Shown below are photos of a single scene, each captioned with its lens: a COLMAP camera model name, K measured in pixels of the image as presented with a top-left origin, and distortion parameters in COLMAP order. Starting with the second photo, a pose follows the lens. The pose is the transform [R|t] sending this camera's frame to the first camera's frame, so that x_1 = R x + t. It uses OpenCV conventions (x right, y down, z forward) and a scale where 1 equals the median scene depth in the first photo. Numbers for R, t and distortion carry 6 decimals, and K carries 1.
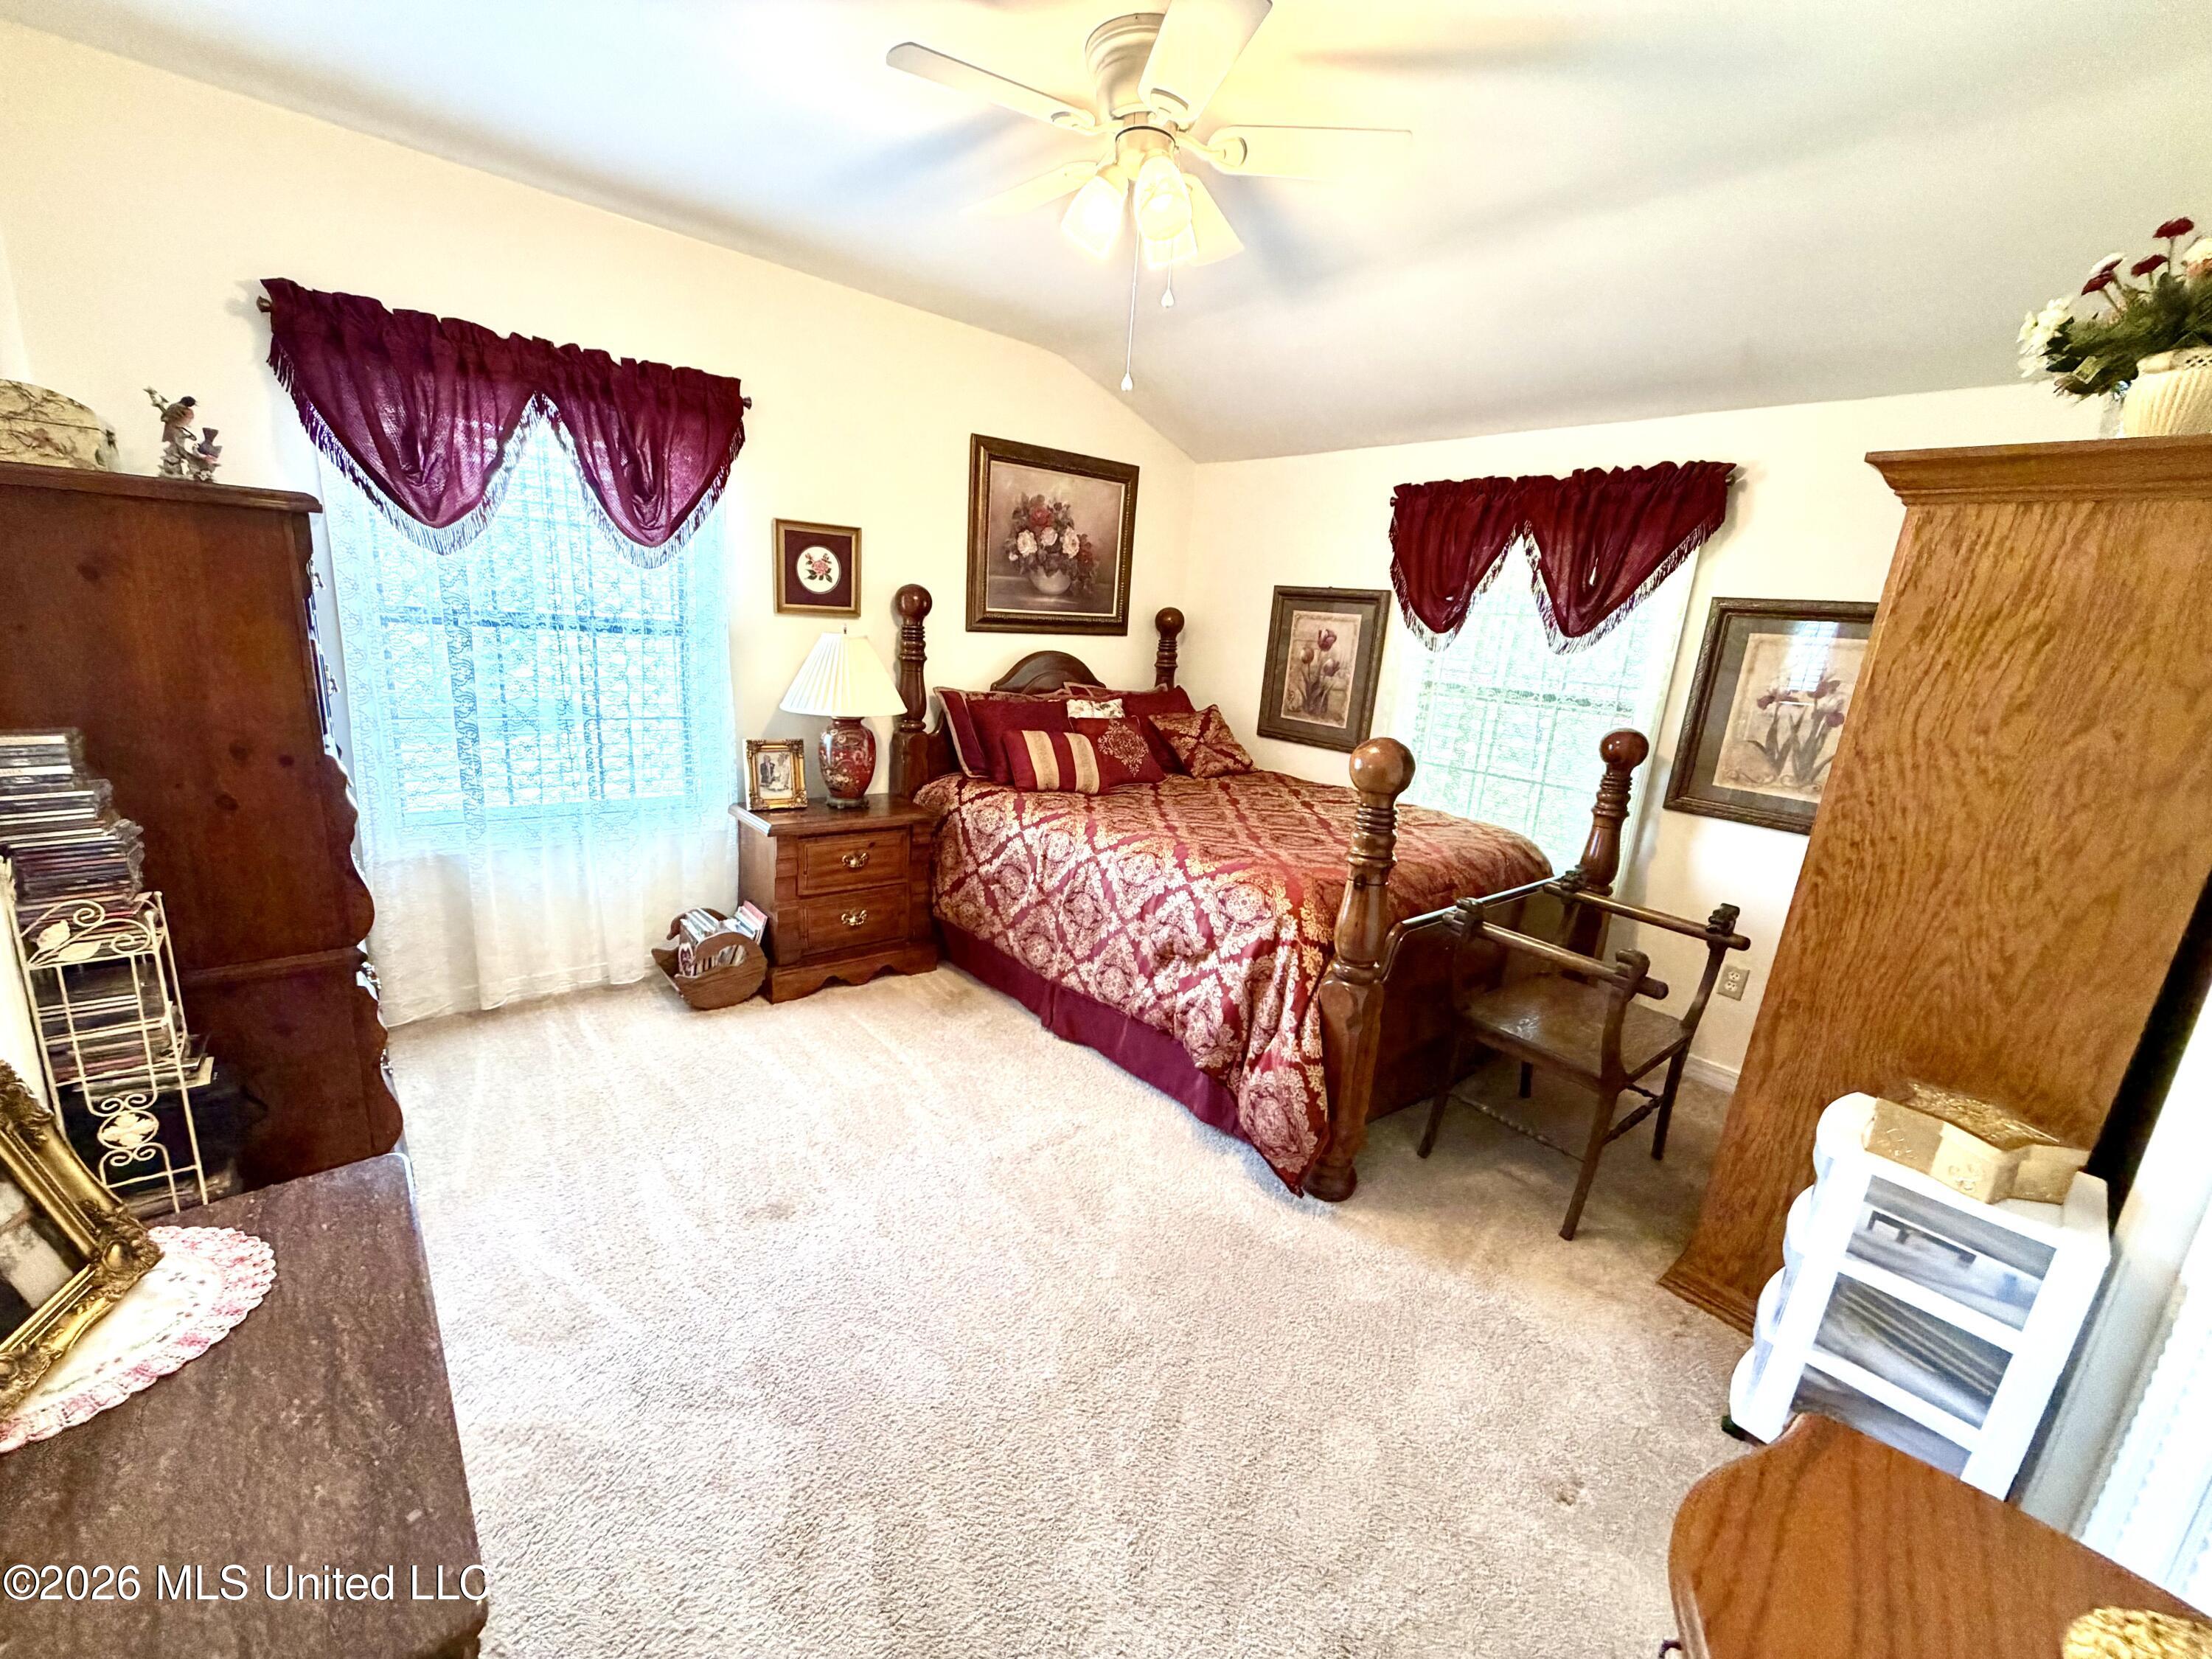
lens RADIAL K [[887.7, 0, 1102.8], [0, 887.7, 831.8], [0, 0, 1]] dist [-0.001225, 0.000632]
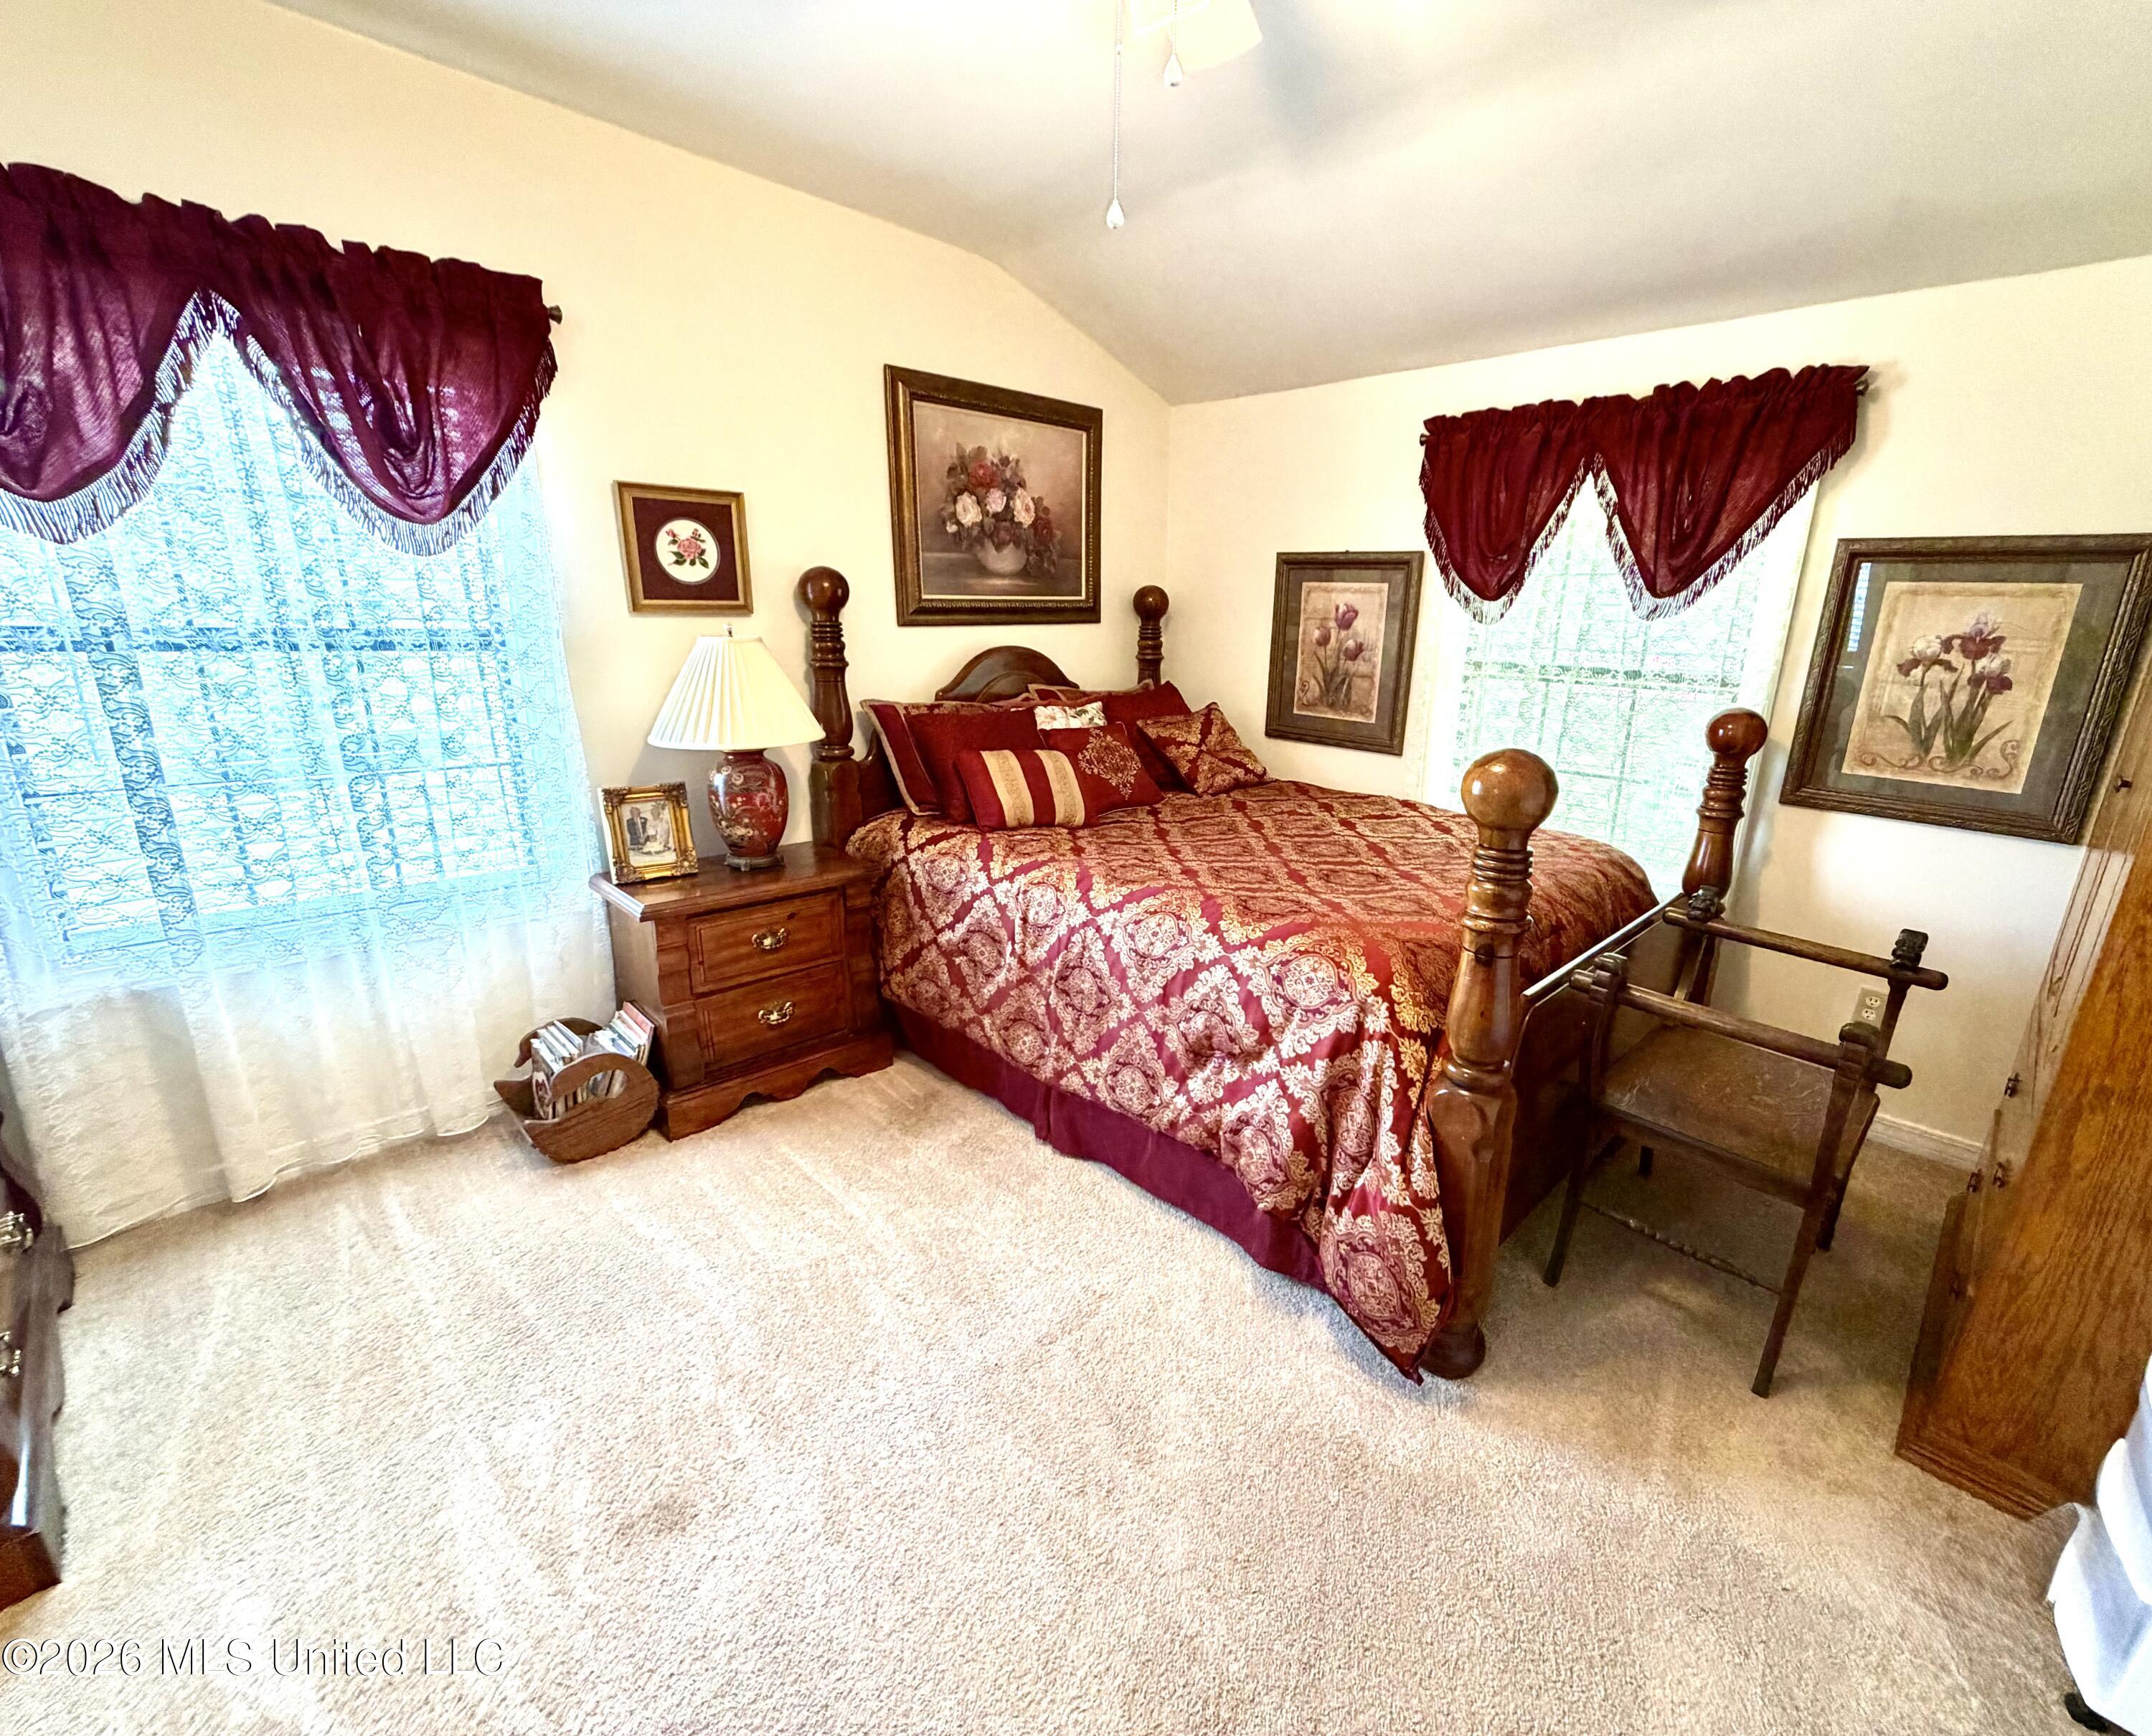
lens RADIAL K [[953.8, 0, 1161.0], [0, 953.8, 871.0], [0, 0, 1]] dist [0.000226, 0.000191]
pose [[0.993323, -0.070267, 0.091494, -0.022116], [0.066895, 0.996981, 0.039423, -0.039519], [-0.093988, -0.033039, 0.995025, 0.186394]]
